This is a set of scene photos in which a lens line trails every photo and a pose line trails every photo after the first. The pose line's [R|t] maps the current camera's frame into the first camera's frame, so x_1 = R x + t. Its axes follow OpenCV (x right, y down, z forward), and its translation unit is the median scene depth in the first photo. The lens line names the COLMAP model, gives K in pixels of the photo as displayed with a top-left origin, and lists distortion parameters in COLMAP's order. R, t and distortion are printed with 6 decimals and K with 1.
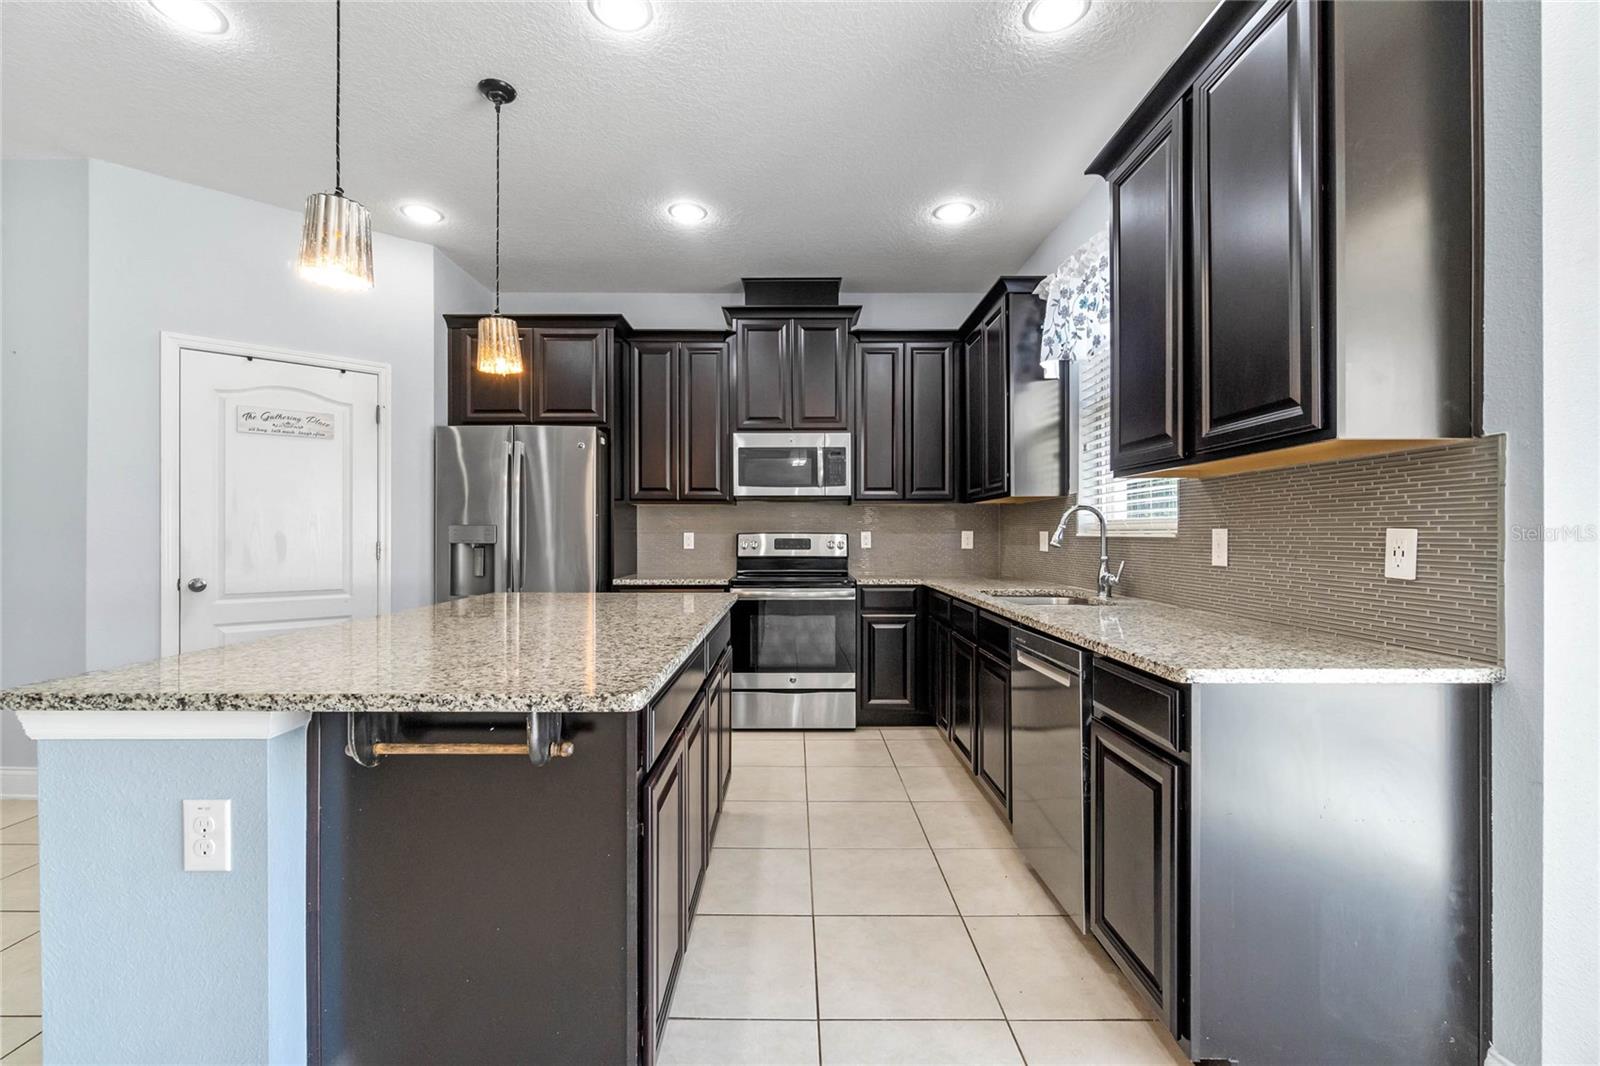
lens RADIAL K [[689.5, 0, 797.0], [0, 689.5, 534.1], [0, 0, 1]] dist [-0.006459, 0.002304]
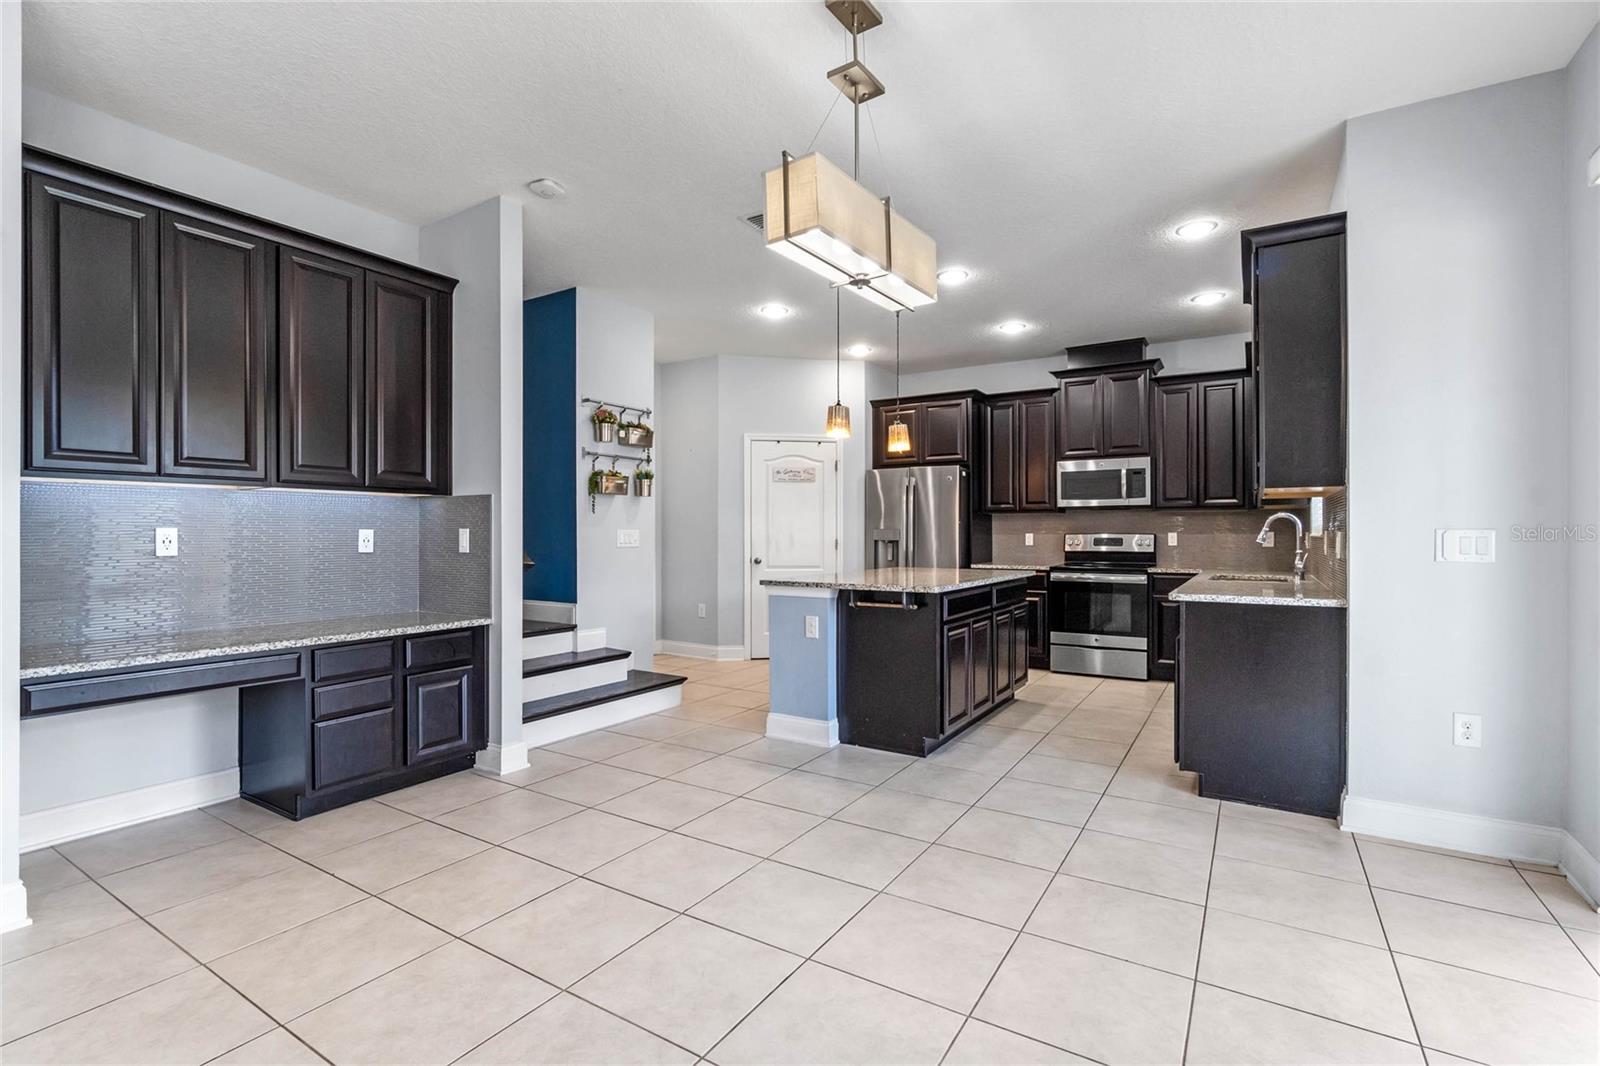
lens RADIAL K [[745.8, 0, 790.1], [0, 745.8, 527.5], [0, 0, 1]] dist [-0.004391, -0.000561]
pose [[0.842331, -0.005235, -0.538935, 0.321984], [0.000574, 0.999961, -0.008816, -0.001704], [0.538960, 0.007117, 0.842301, -0.680674]]
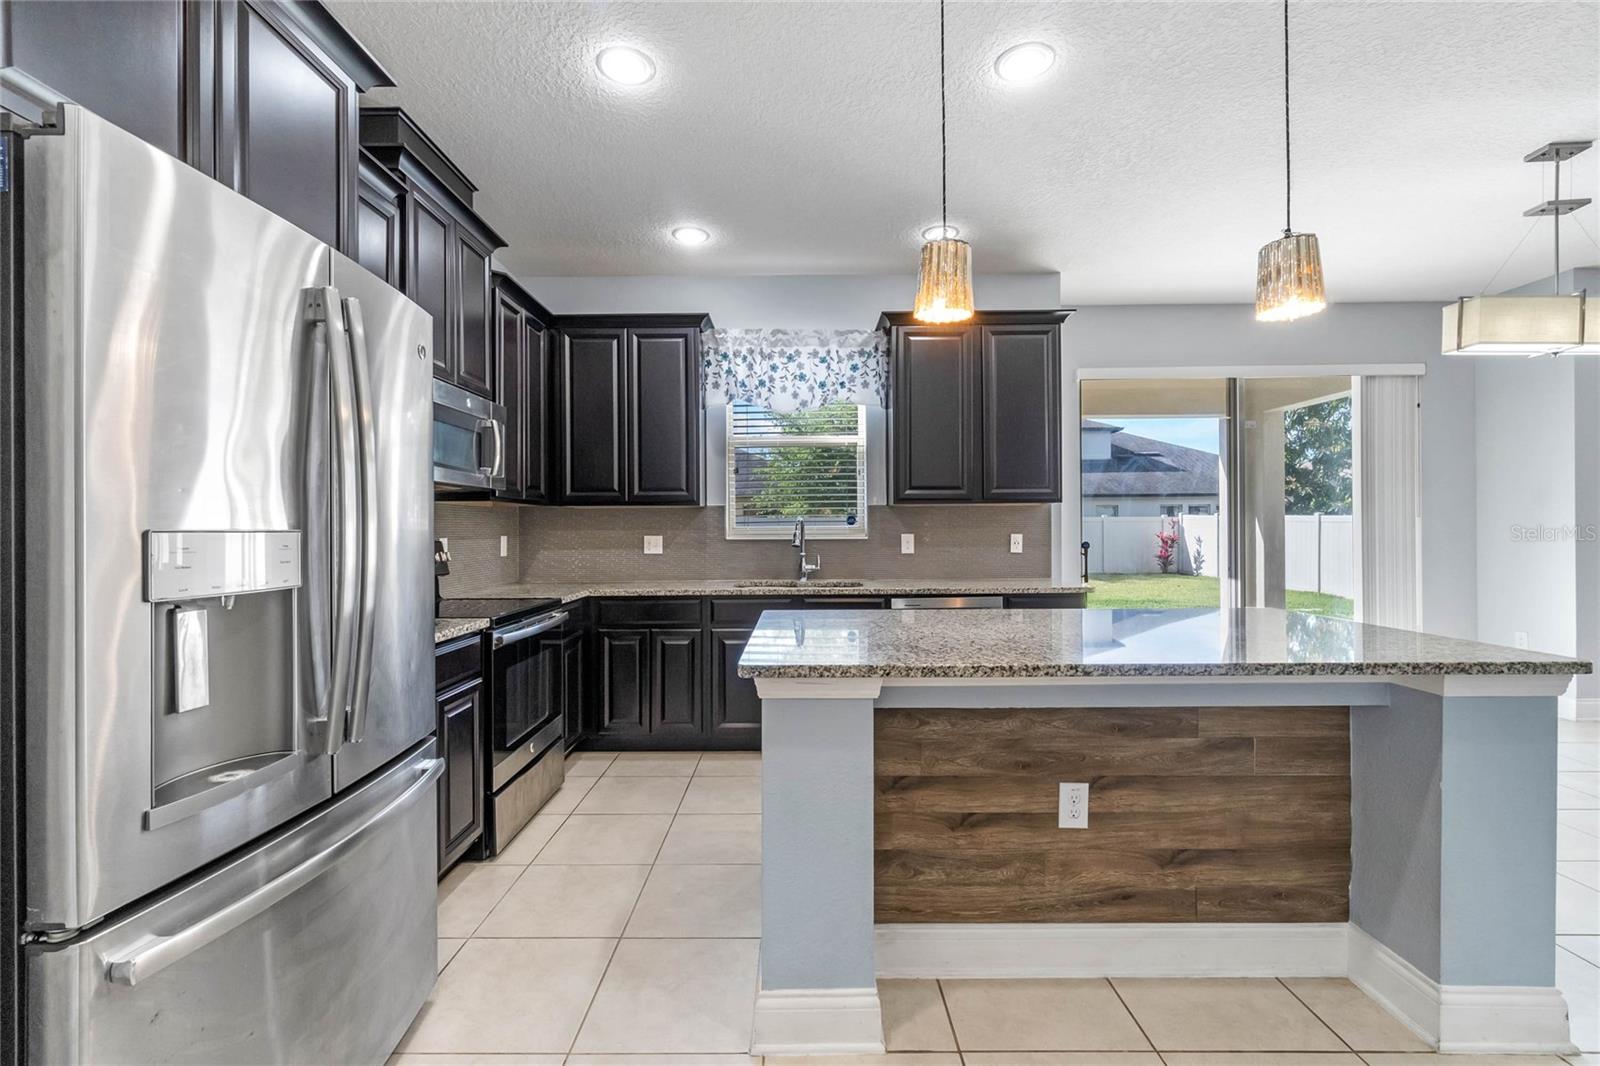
lens RADIAL K [[689.5, 0, 796.7], [0, 689.5, 525.8], [0, 0, 1]] dist [-0.006459, 0.002304]
pose [[0.012891, 0.005566, 0.999901, -0.823514], [0.005739, 0.999968, -0.005641, -0.014084], [-0.999900, 0.005811, 0.012859, 0.819163]]
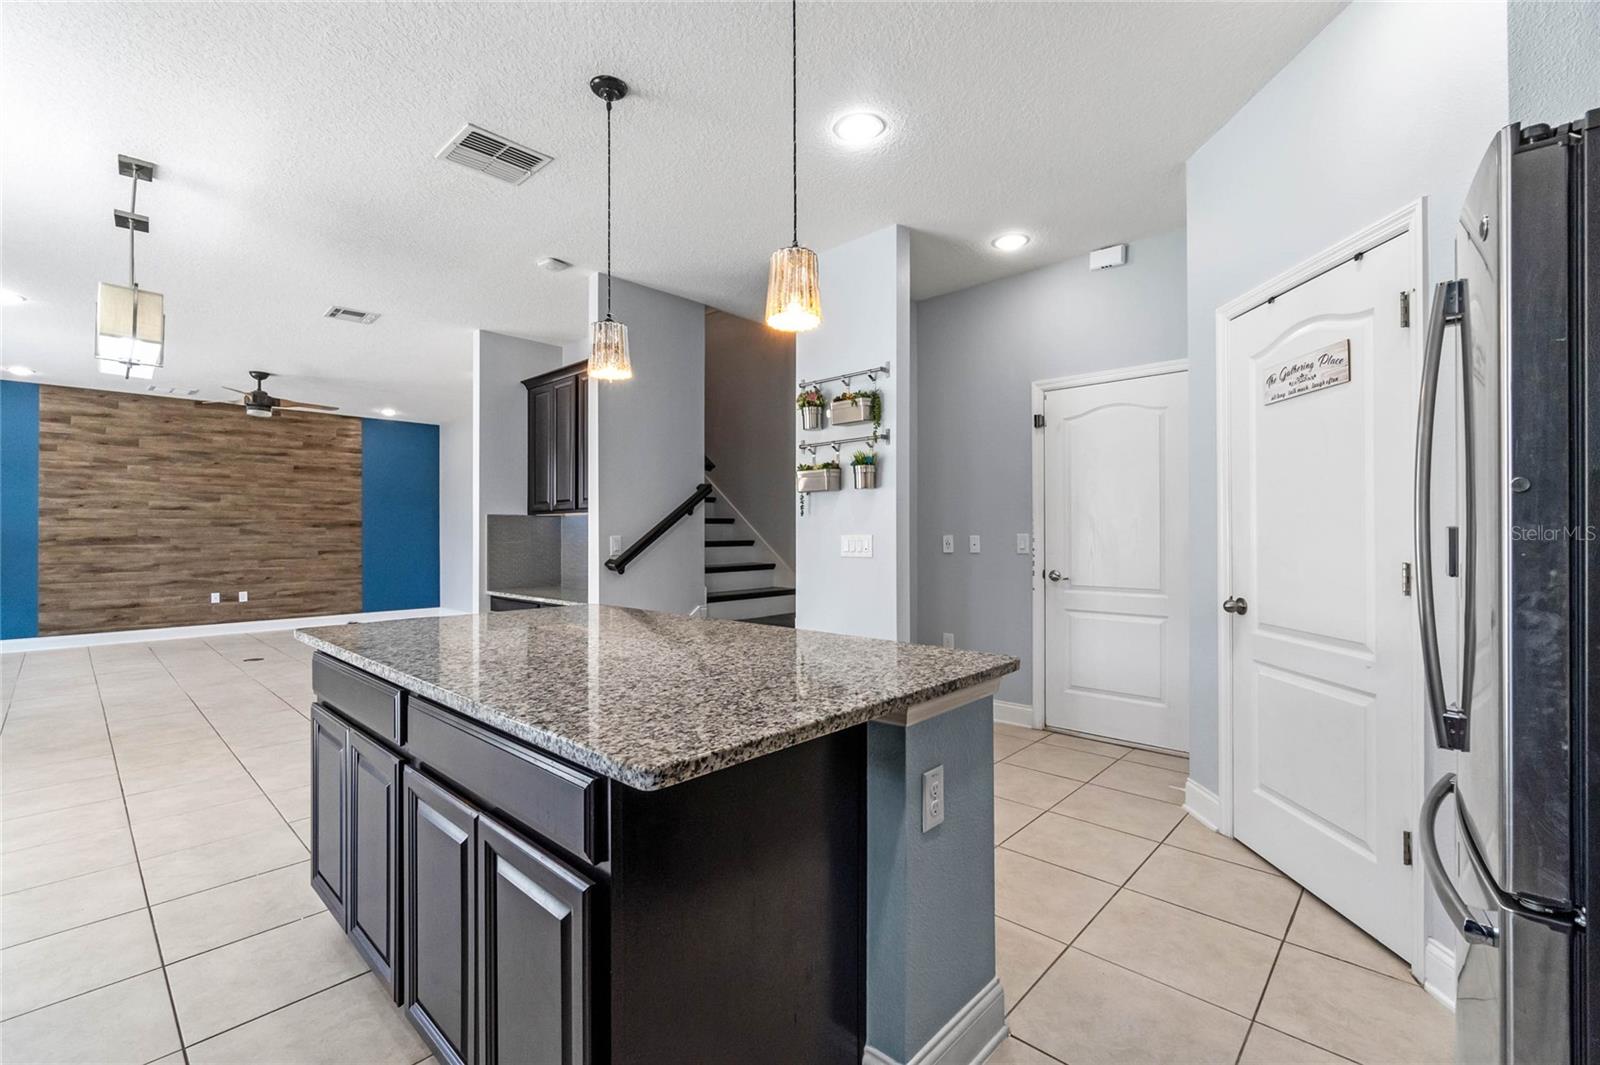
lens RADIAL K [[689.5, 0, 800.6], [0, 689.5, 534.0], [0, 0, 1]] dist [-0.006459, 0.002304]
pose [[-0.684836, 0.002233, -0.728693, 0.065473], [0.002631, 0.999996, 0.000591, -0.011598], [0.728692, -0.001513, -0.684840, 1.080273]]
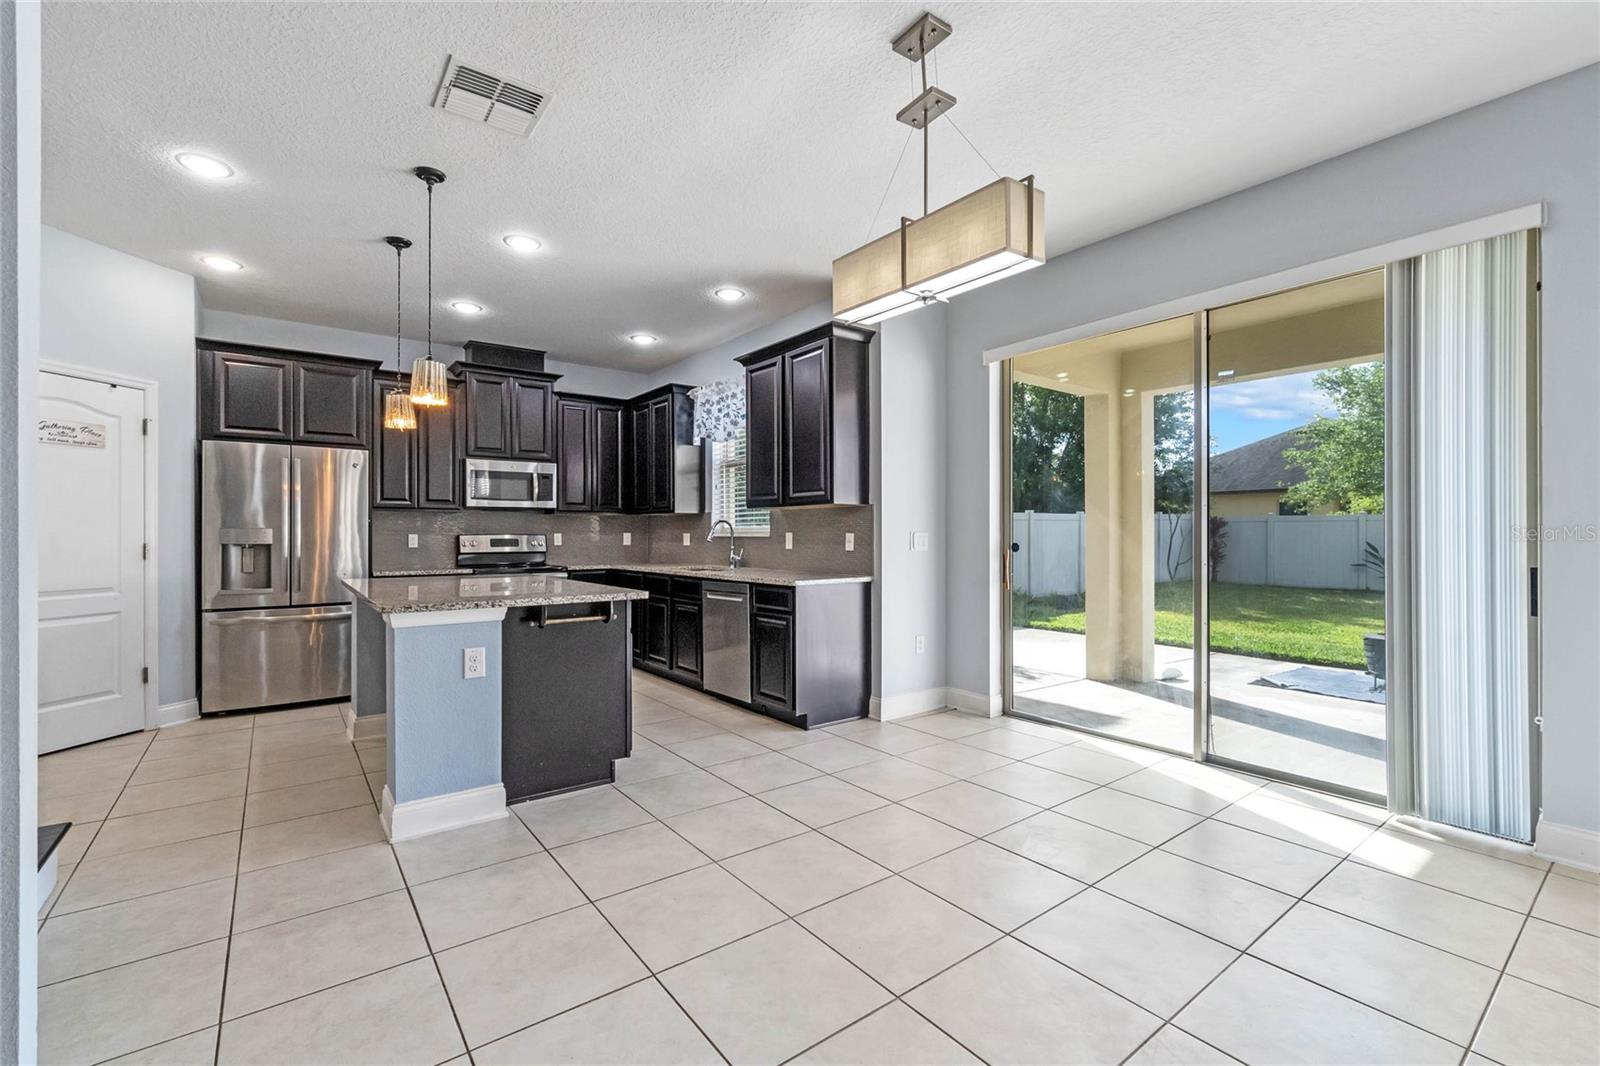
lens RADIAL K [[689.5, 0, 799.0], [0, 689.5, 532.5], [0, 0, 1]] dist [-0.006459, 0.002304]
pose [[0.795728, 0.000264, 0.605654, -0.468405], [0.001351, 0.999997, -0.002210, -0.002236], [-0.605653, 0.002577, 0.795725, -0.526825]]
